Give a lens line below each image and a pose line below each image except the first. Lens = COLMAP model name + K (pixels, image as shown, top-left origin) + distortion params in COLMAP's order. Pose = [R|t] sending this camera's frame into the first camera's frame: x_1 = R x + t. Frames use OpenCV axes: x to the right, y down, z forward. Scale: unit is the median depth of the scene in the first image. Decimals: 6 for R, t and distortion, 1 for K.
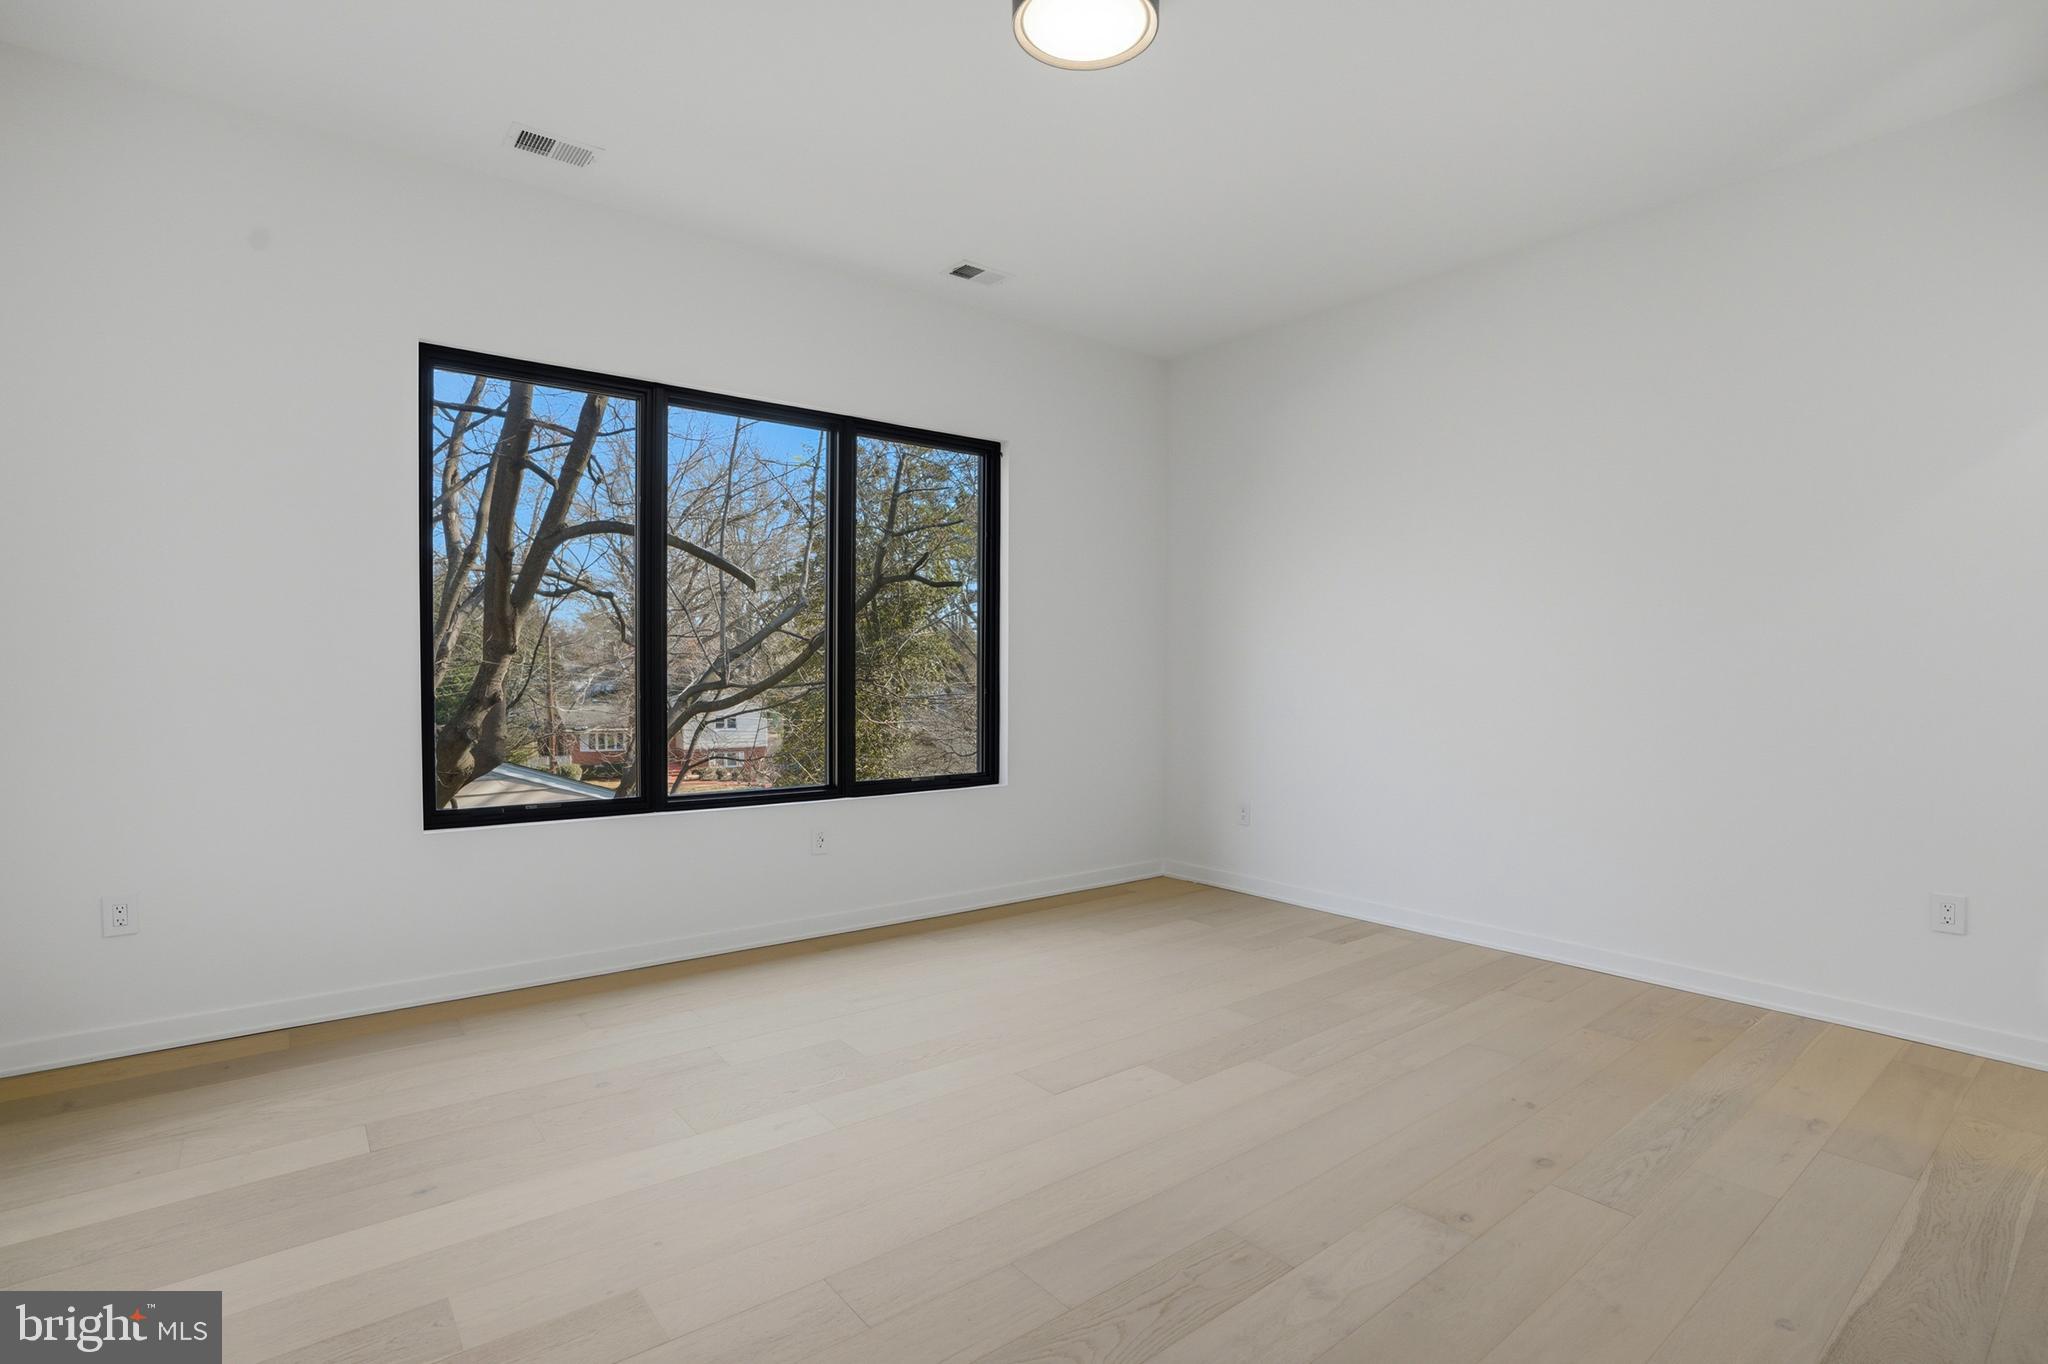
lens RADIAL K [[975.3, 0, 1024.0], [0, 975.3, 682.0], [0, 0, 1]] dist [-0.035830, -0.000093]
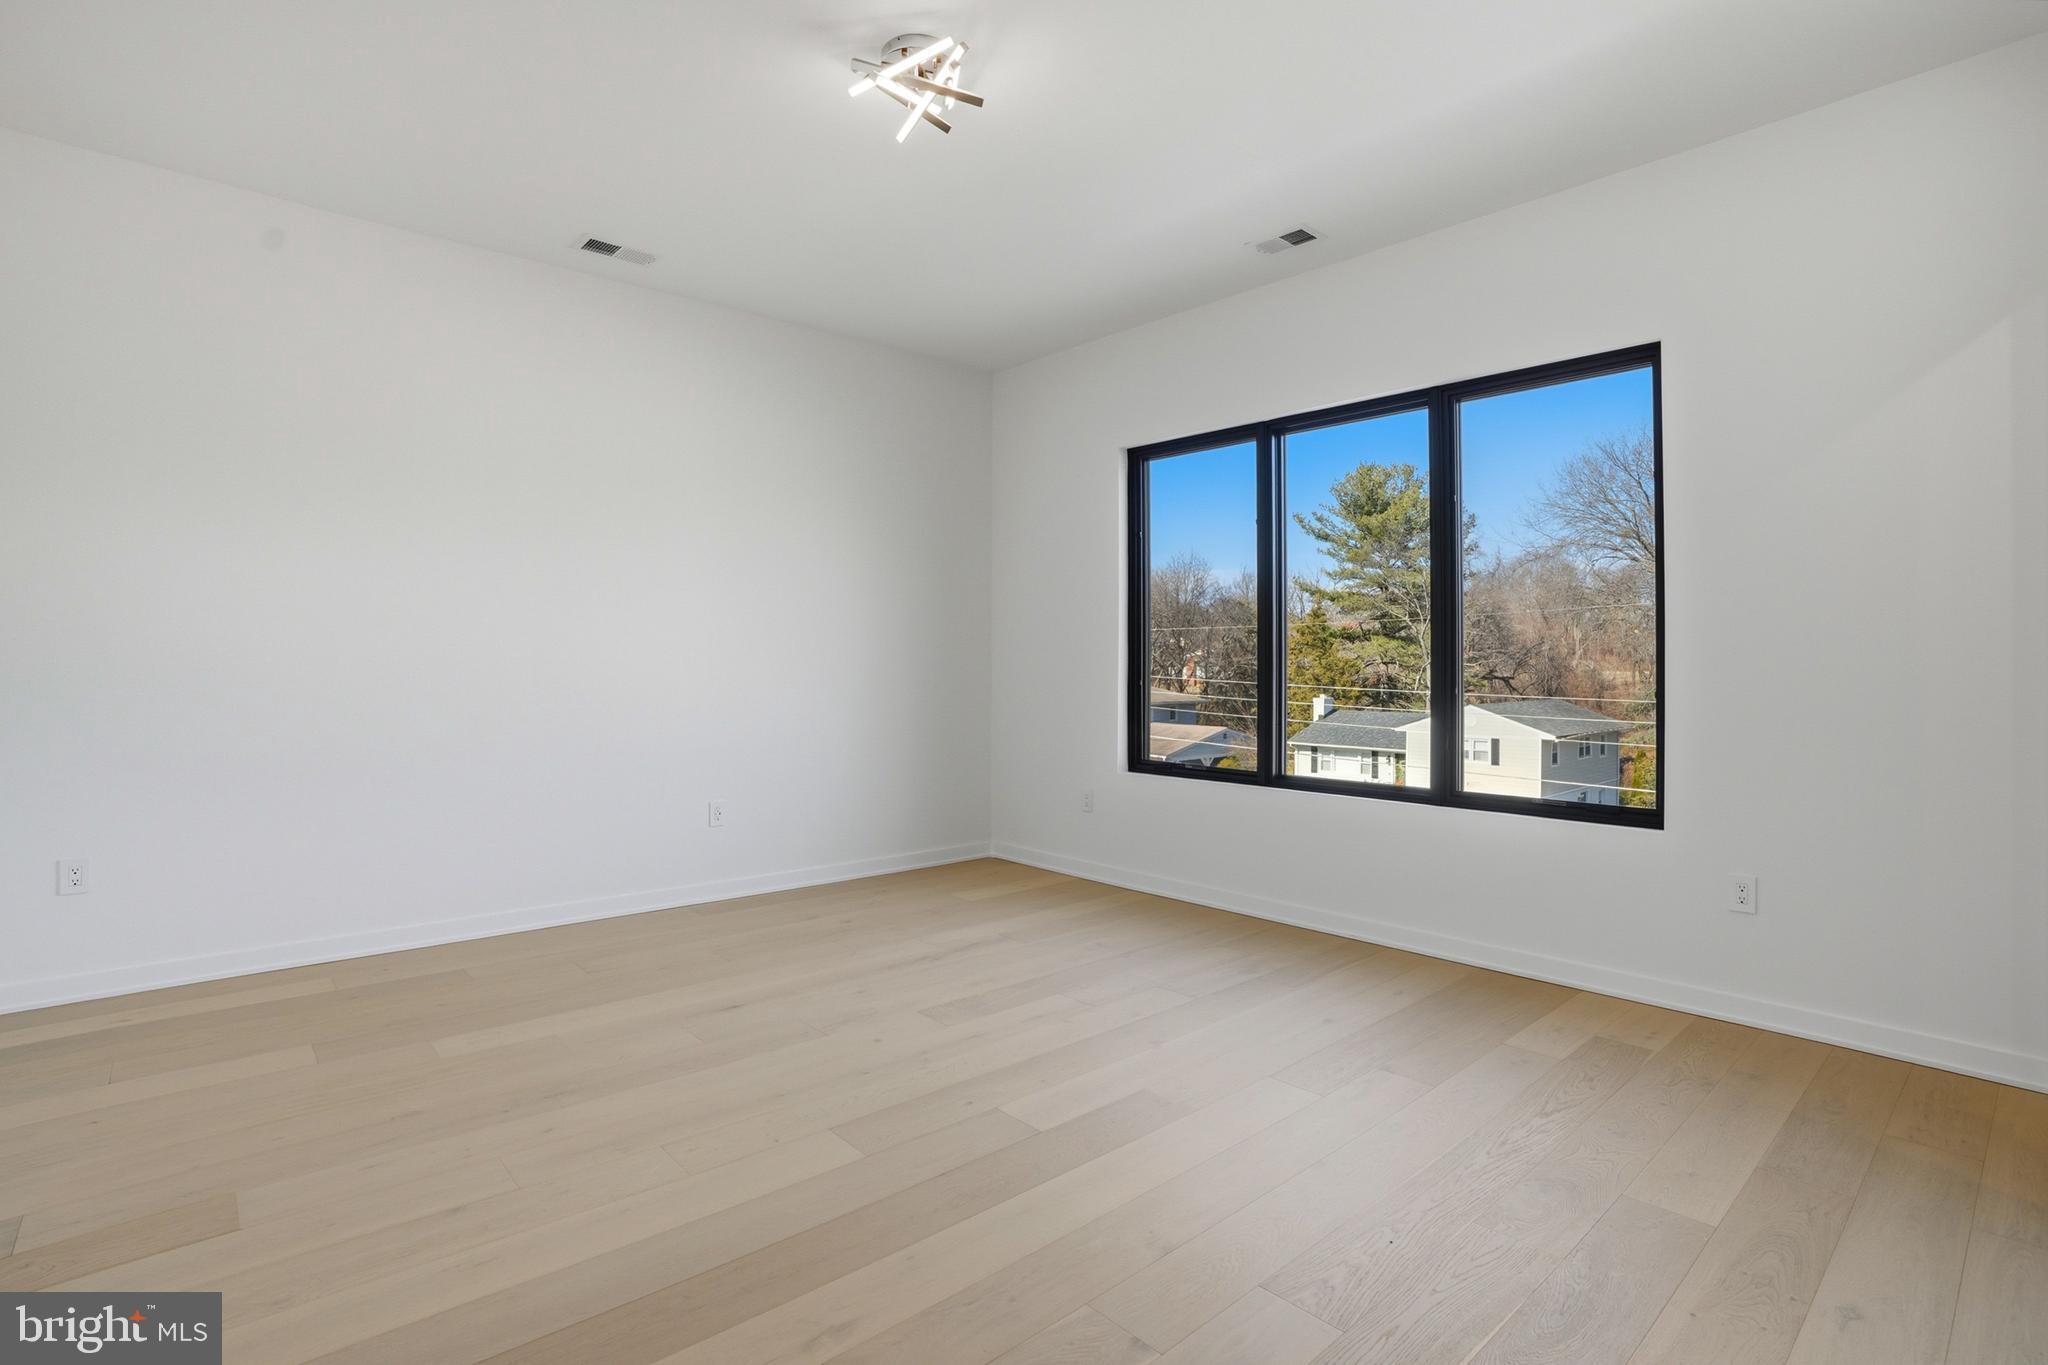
lens RADIAL K [[973.7, 0, 1027.9], [0, 973.7, 646.8], [0, 0, 1]] dist [-0.001715, -0.000149]
pose [[0.085503, -0.020219, -0.996133, 0.838378], [-0.015740, 0.999642, -0.021641, -0.004487], [0.996214, 0.017530, 0.085155, 0.664036]]
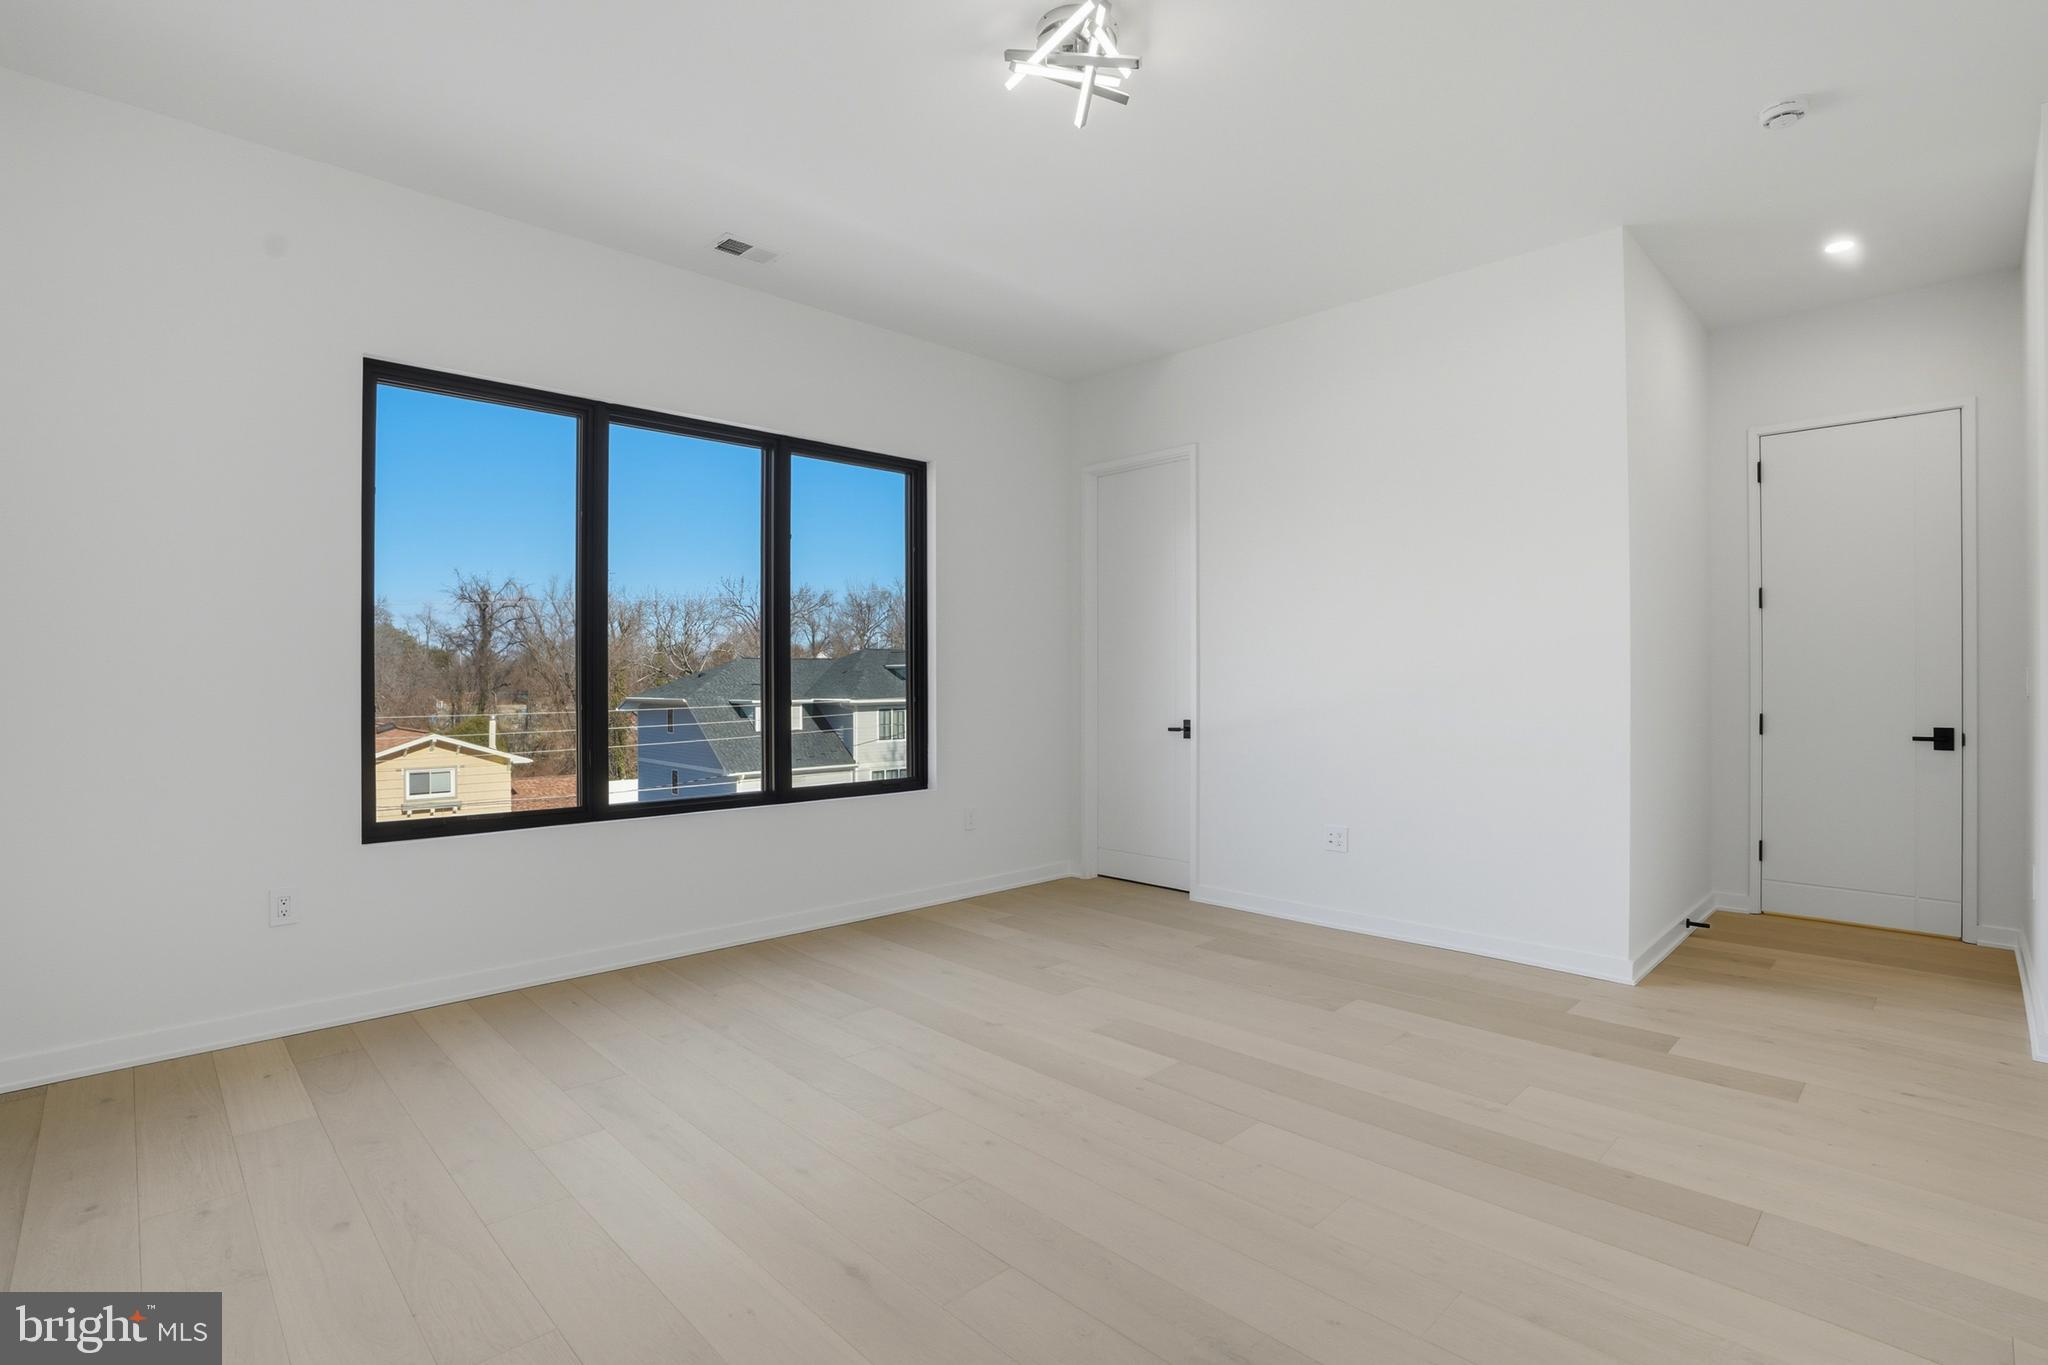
lens RADIAL K [[963.3, 0, 1025.2], [0, 963.3, 677.9], [0, 0, 1]] dist [-0.076287, 0.031120]
pose [[0.993062, -0.007960, 0.117321, -0.046077], [0.009564, 0.999868, -0.013110, 0.000652], [-0.117201, 0.014141, 0.993008, -0.036564]]
